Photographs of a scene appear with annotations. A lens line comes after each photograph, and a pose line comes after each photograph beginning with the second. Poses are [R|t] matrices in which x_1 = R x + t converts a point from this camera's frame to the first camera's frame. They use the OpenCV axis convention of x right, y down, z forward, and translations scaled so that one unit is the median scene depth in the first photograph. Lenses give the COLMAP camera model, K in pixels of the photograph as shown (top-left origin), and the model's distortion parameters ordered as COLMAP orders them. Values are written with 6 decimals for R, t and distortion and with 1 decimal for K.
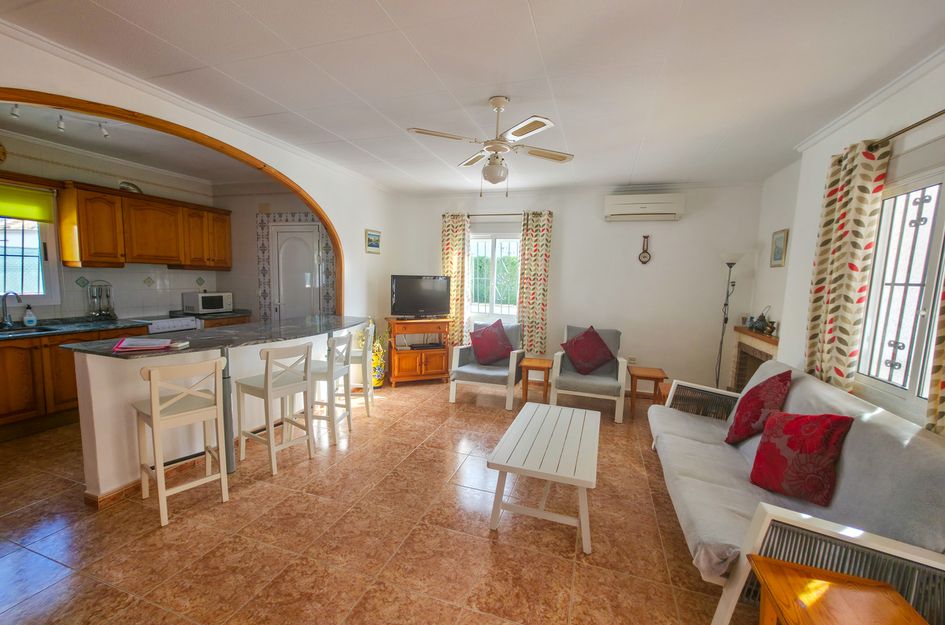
lens RADIAL K [[378.2, 0, 474.5], [0, 378.2, 319.6], [0, 0, 1]] dist [0.000851, 0.000287]
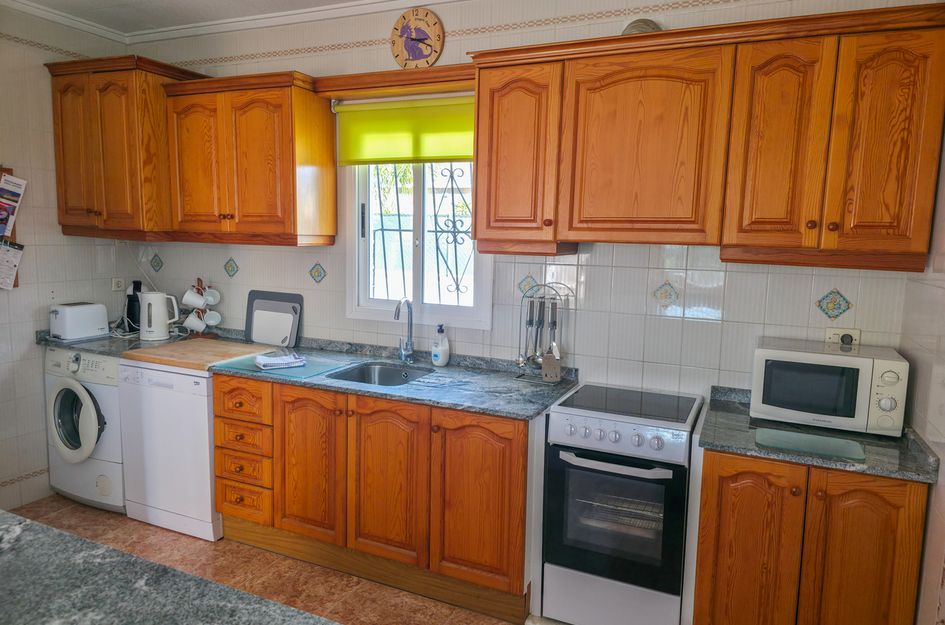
lens RADIAL K [[619.7, 0, 476.6], [0, 619.7, 308.8], [0, 0, 1]] dist [0.076288, -0.068177]
pose [[-0.086917, 0.088701, -0.992259, -0.250899], [-0.143628, 0.984506, 0.100589, -0.114063], [0.985807, 0.151259, -0.072830, 0.824118]]
